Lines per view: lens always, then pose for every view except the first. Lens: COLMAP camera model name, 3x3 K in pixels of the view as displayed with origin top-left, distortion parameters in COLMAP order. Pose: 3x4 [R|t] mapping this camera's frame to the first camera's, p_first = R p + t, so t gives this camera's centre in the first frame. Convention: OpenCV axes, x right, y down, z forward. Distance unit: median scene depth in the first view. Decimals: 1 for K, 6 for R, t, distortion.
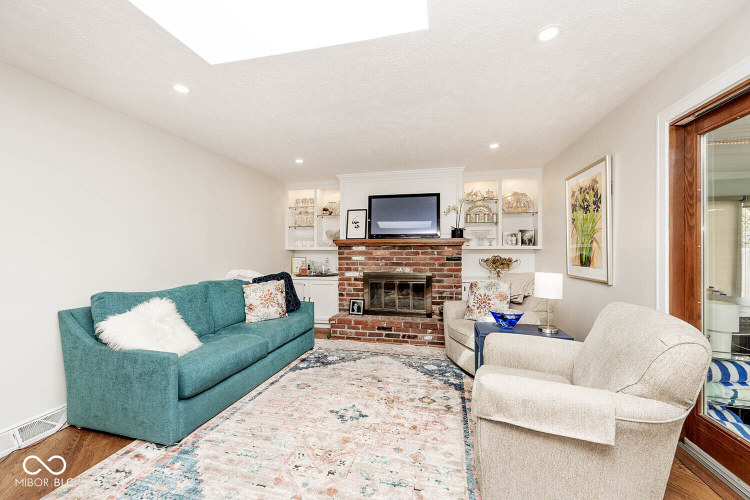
lens RADIAL K [[292.9, 0, 373.6], [0, 292.9, 249.9], [0, 0, 1]] dist [0.006453, -0.000355]
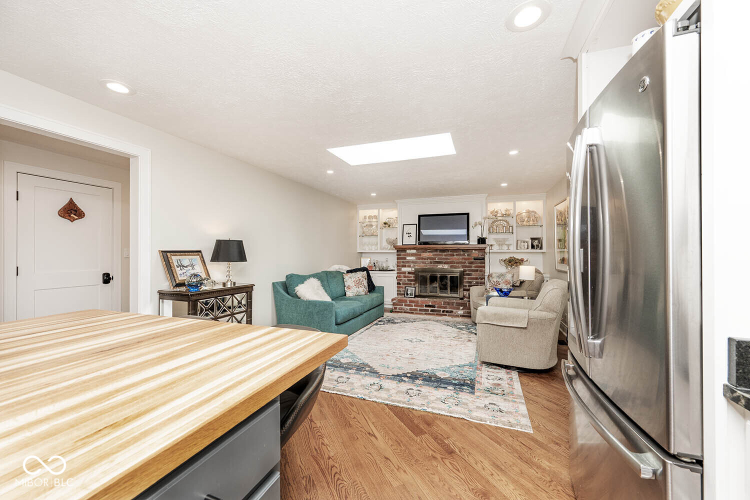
lens RADIAL K [[292.9, 0, 374.4], [0, 292.9, 251.1], [0, 0, 1]] dist [0.006453, -0.000355]
pose [[0.992542, 0.000392, -0.121905, -0.058313], [-0.000692, 0.999997, -0.002423, -0.003121], [0.121903, 0.002489, 0.992539, -0.475952]]
